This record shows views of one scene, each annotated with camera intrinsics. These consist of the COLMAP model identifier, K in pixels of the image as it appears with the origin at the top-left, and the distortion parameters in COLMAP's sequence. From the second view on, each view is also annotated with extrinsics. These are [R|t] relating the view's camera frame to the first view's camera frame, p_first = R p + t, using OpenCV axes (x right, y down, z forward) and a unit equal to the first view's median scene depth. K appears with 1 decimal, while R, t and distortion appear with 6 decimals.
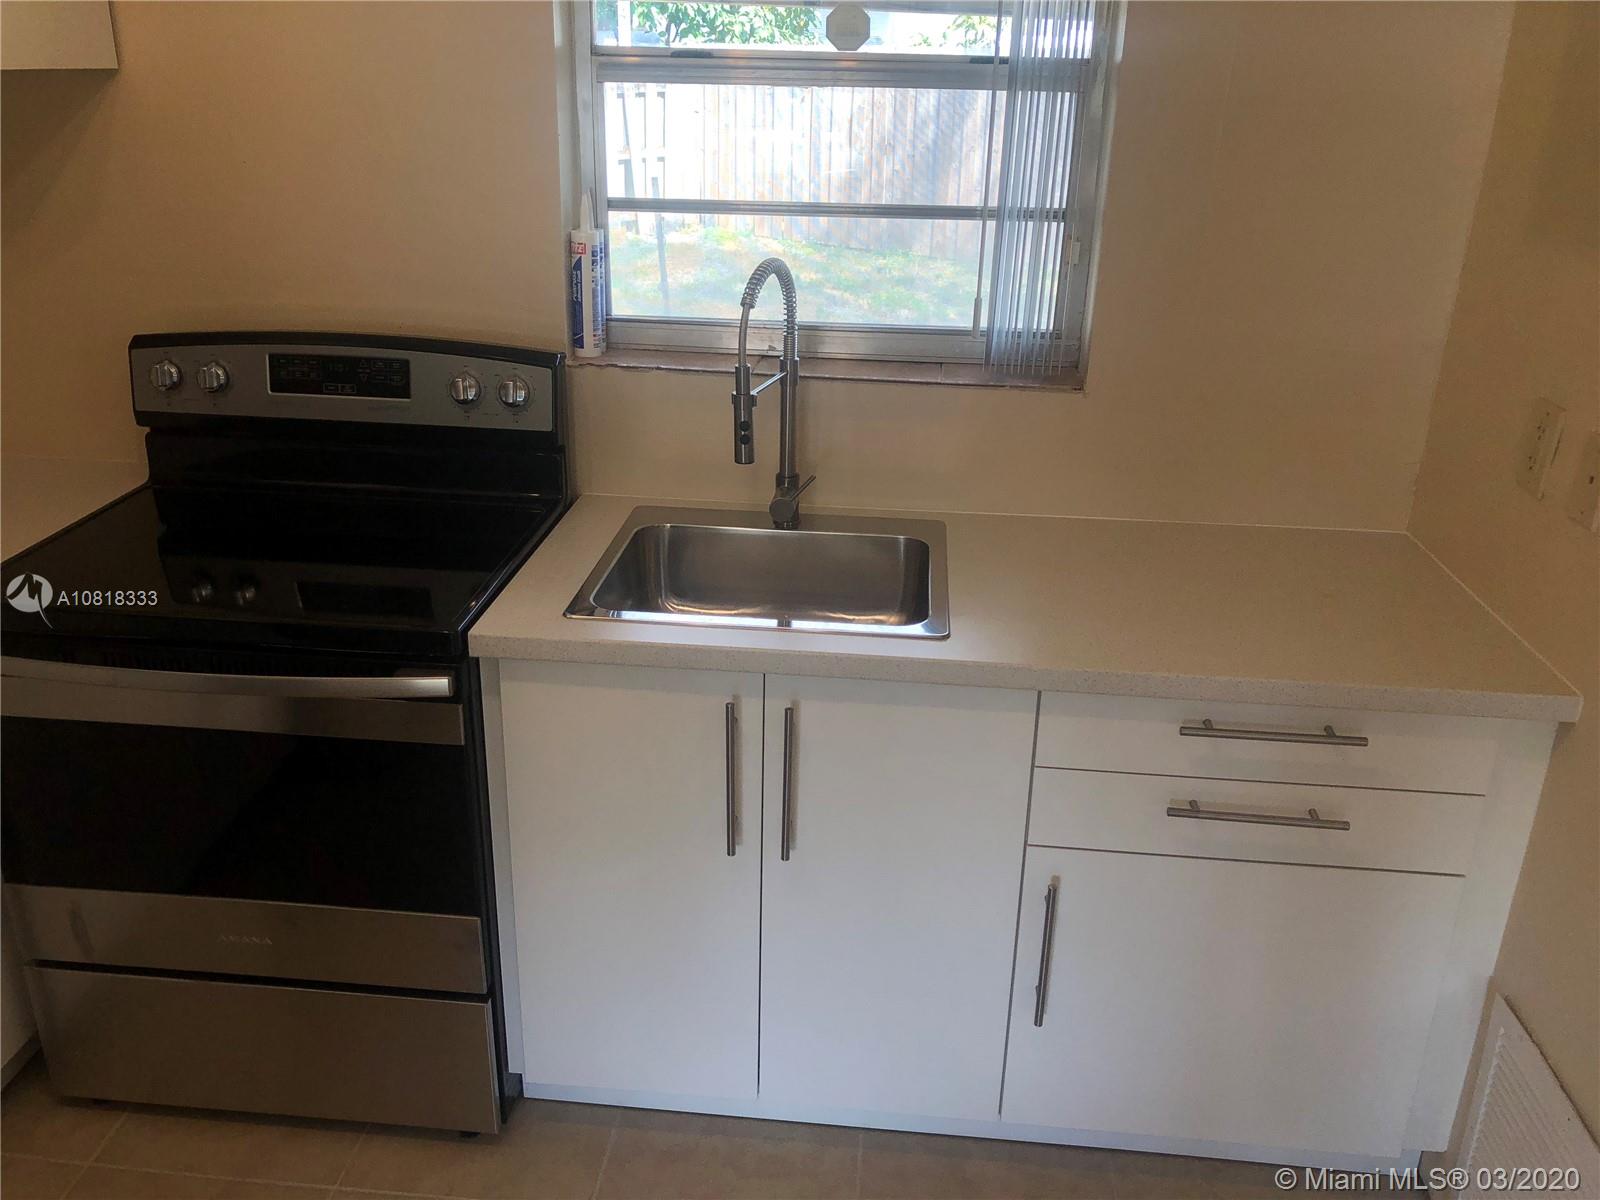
lens RADIAL K [[1318.6, 0, 795.3], [0, 1318.6, 589.5], [0, 0, 1]] dist [0.037810, -0.050381]
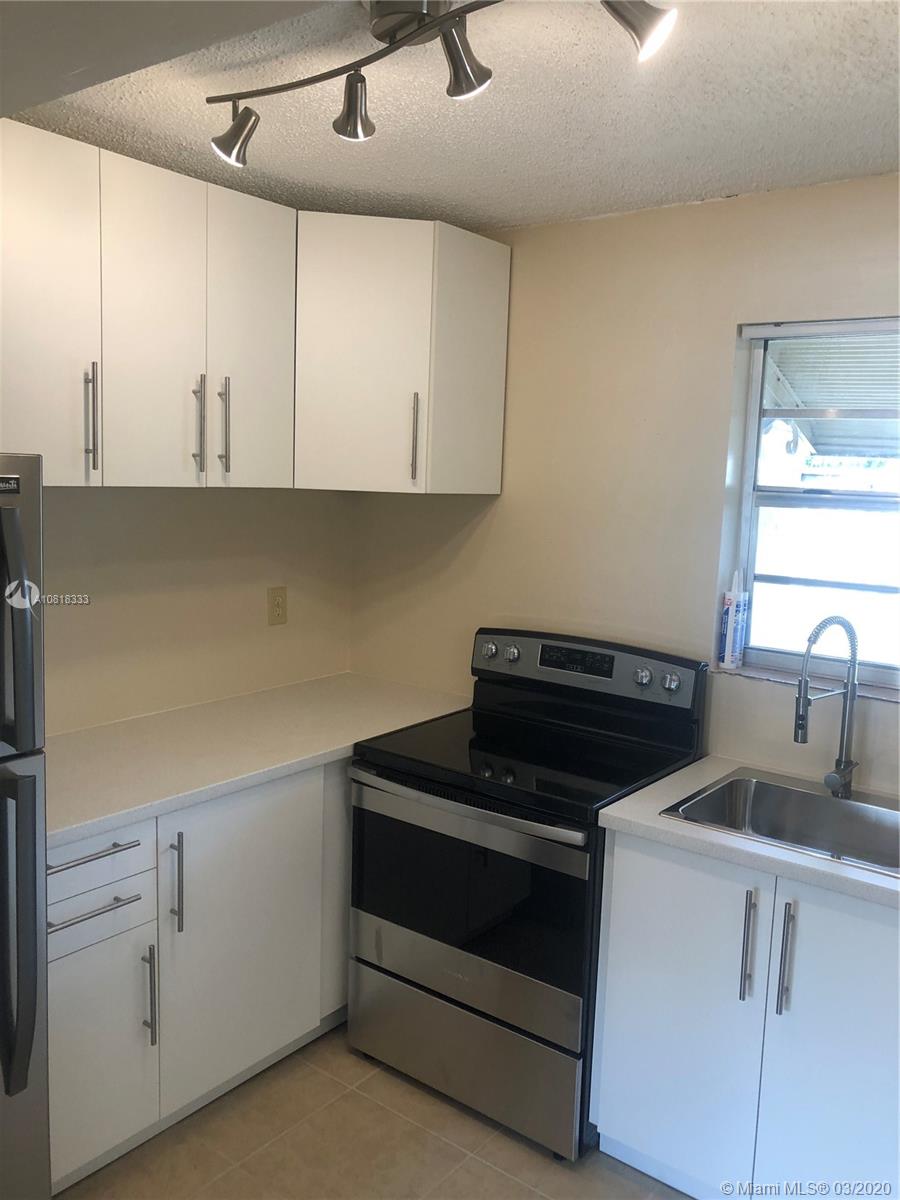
lens RADIAL K [[989.0, 0, 447.8], [0, 989.0, 596.5], [0, 0, 1]] dist [0.037810, -0.050381]
pose [[0.846082, 0.078718, -0.527208, 0.192295], [-0.215884, 0.954896, -0.203882, 0.059456], [0.487380, 0.286317, 0.824914, -0.175730]]
